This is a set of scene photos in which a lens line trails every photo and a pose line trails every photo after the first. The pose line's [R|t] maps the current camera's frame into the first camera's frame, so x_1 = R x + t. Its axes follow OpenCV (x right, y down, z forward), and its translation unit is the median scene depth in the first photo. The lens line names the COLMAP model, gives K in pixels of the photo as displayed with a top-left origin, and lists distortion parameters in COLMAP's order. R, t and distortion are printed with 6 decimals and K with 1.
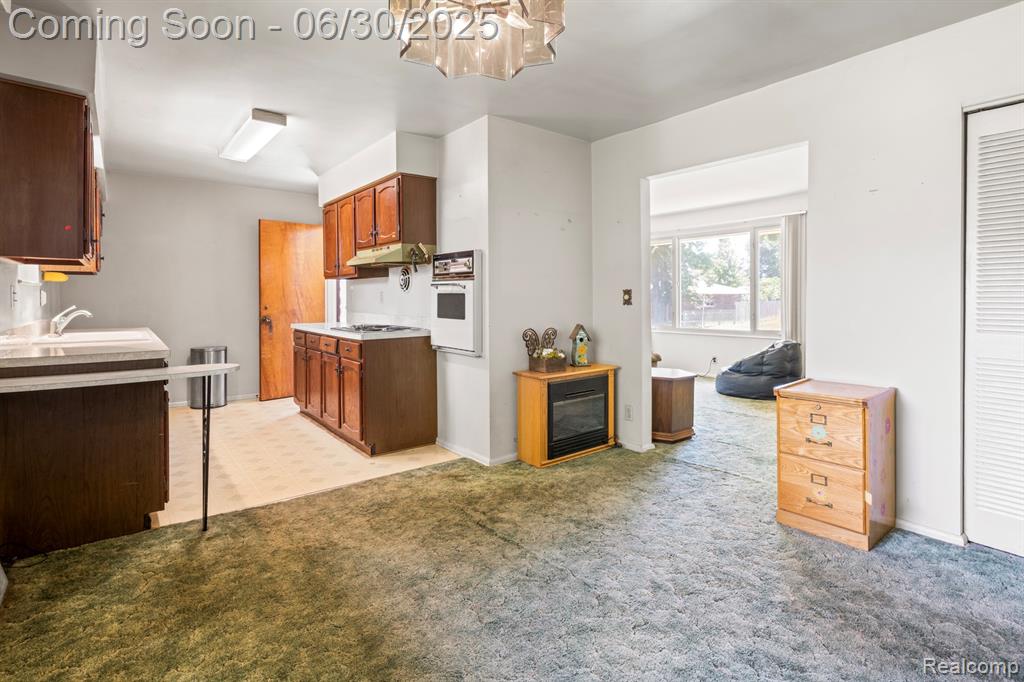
lens RADIAL K [[495.9, 0, 511.9], [0, 495.9, 295.1], [0, 0, 1]] dist [0.000200, 0.000112]
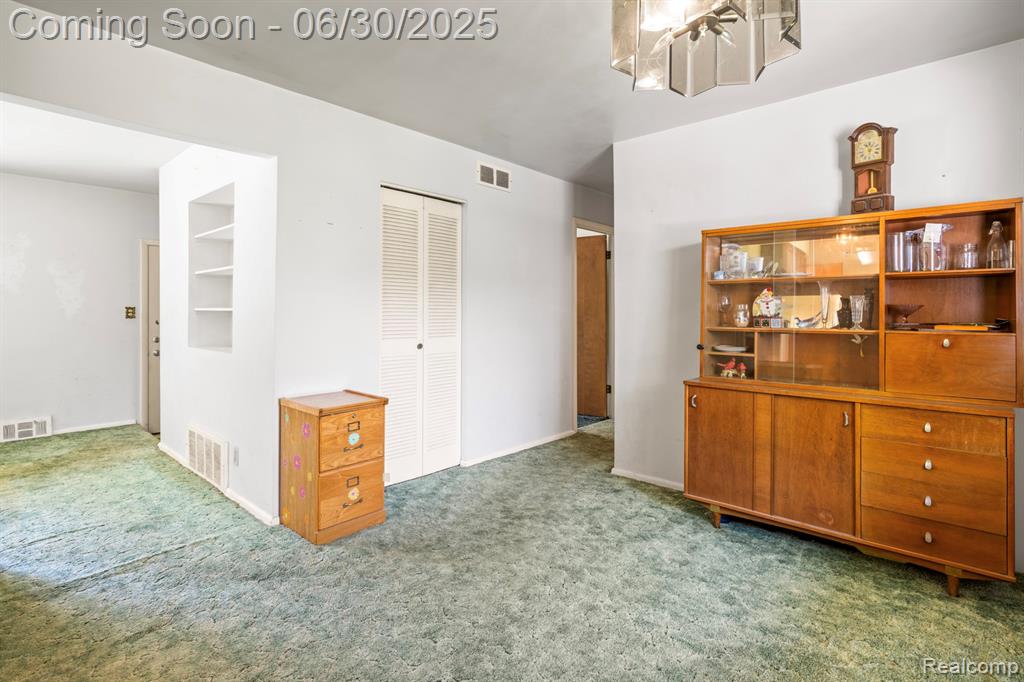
lens RADIAL K [[503.1, 0, 511.5], [0, 503.1, 310.4], [0, 0, 1]] dist [0.001918, 0.000457]
pose [[-0.166196, 0.010637, 0.986035, -0.361625], [-0.005976, 0.999913, -0.011794, 0.002430], [-0.986075, -0.007853, -0.166118, 0.562762]]
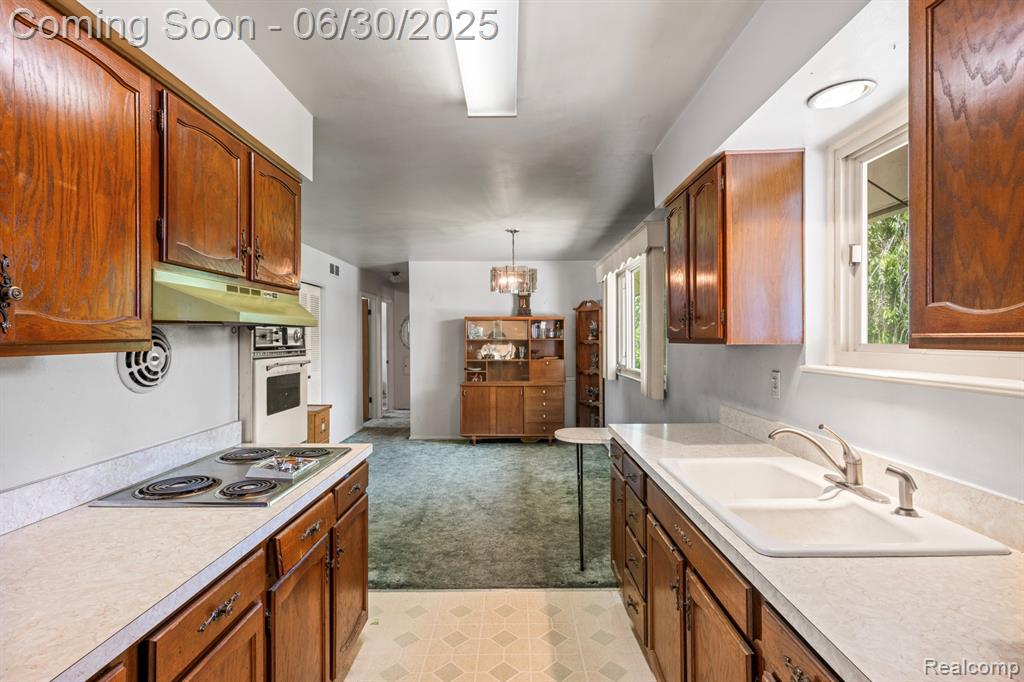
lens RADIAL K [[494.8, 0, 510.7], [0, 494.8, 334.5], [0, 0, 1]] dist [0.003480, 0.000649]
pose [[-0.782871, 0.009666, 0.622108, -0.856727], [0.004214, 0.999939, -0.010234, -0.055748], [-0.622169, -0.005391, -0.782864, 1.427480]]
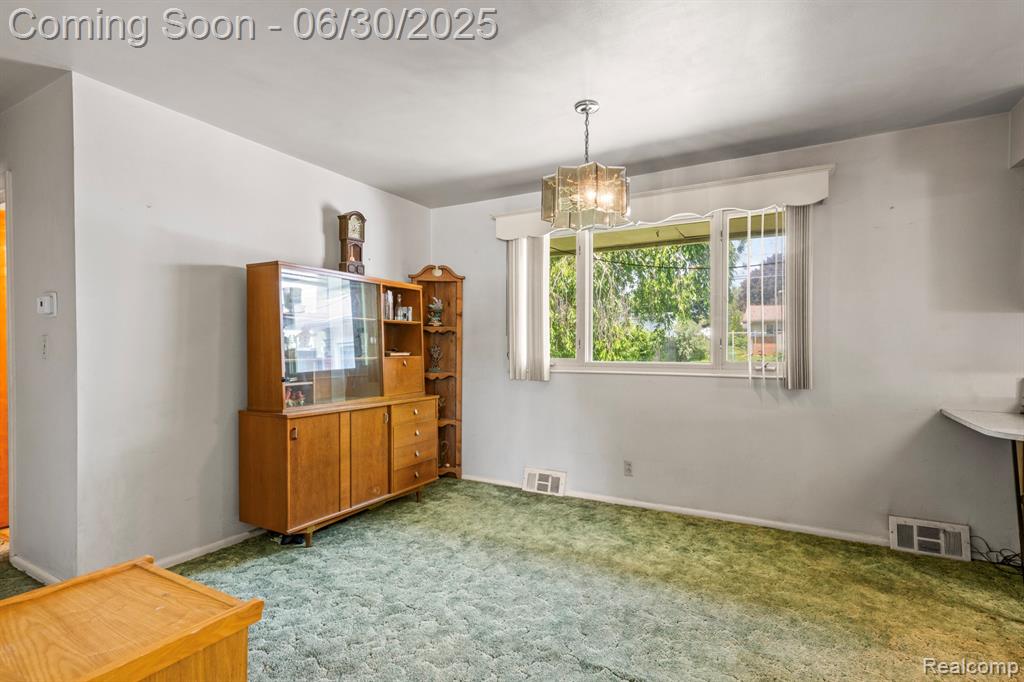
lens RADIAL K [[495.1, 0, 522.7], [0, 495.1, 352.3], [0, 0, 1]] dist [-0.001218, -0.000328]
pose [[-0.920452, 0.008540, -0.390761, 0.341289], [0.005158, 0.999940, 0.009705, 0.000685], [0.390821, 0.006917, -0.920441, 0.998407]]
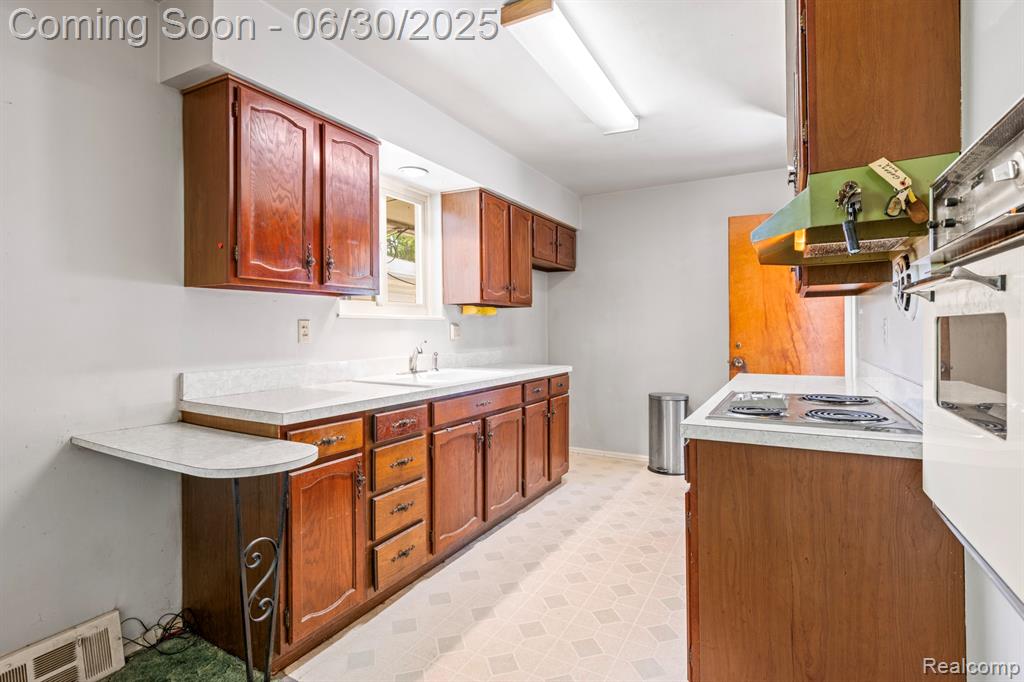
lens RADIAL K [[494.8, 0, 510.7], [0, 494.8, 334.5], [0, 0, 1]] dist [0.003480, 0.000649]
pose [[0.387052, 0.008590, -0.922018, 0.018026], [0.004463, 0.999927, 0.011189, 0.002157], [0.922047, -0.008446, 0.386986, 0.740314]]
